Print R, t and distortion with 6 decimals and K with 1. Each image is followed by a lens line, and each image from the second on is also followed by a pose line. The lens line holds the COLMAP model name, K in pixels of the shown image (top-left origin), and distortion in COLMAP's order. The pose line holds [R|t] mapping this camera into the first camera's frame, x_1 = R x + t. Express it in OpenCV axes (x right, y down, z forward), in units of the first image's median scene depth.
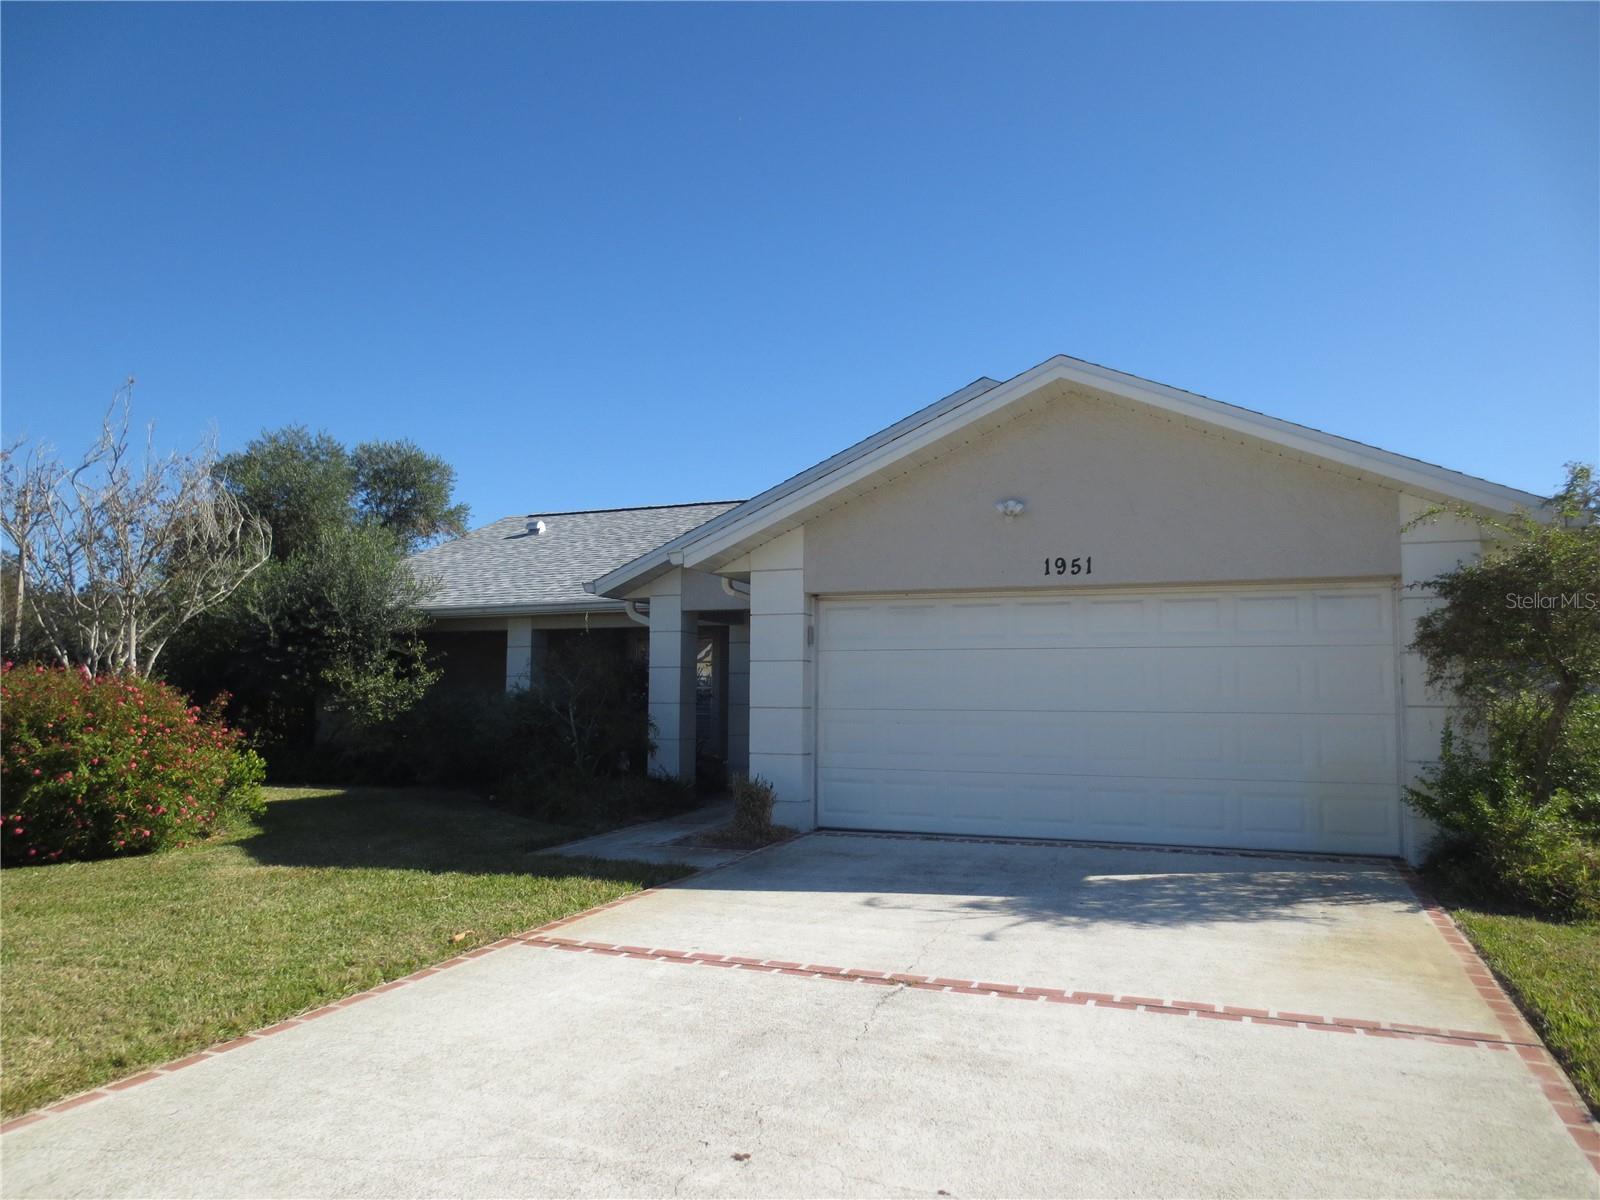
lens RADIAL K [[1132.1, 0, 801.5], [0, 1132.1, 592.9], [0, 0, 1]] dist [-0.035515, 0.008746]
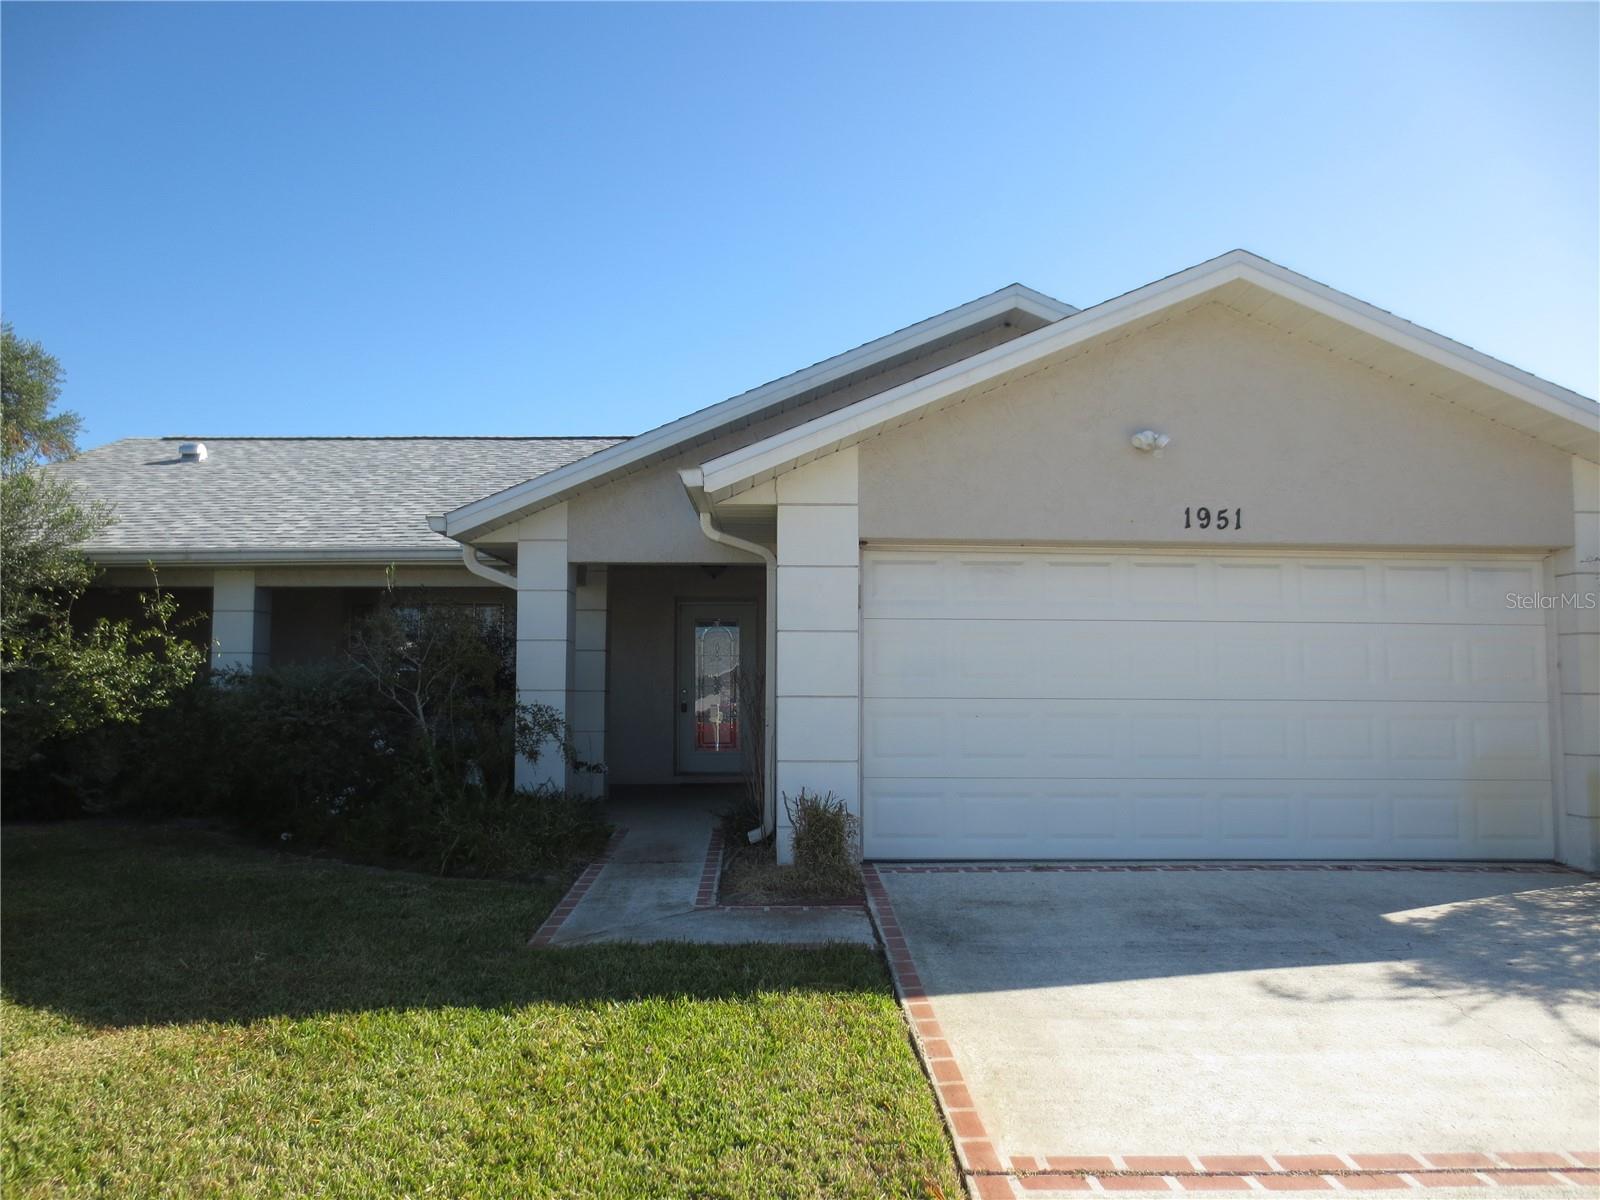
lens RADIAL K [[1132.1, 0, 798.9], [0, 1132.1, 610.1], [0, 0, 1]] dist [-0.035515, 0.008746]
pose [[0.922331, 0.023235, 0.385701, -0.309702], [-0.034996, 0.999111, 0.023497, 0.029574], [-0.384812, -0.035170, 0.922325, 0.343578]]
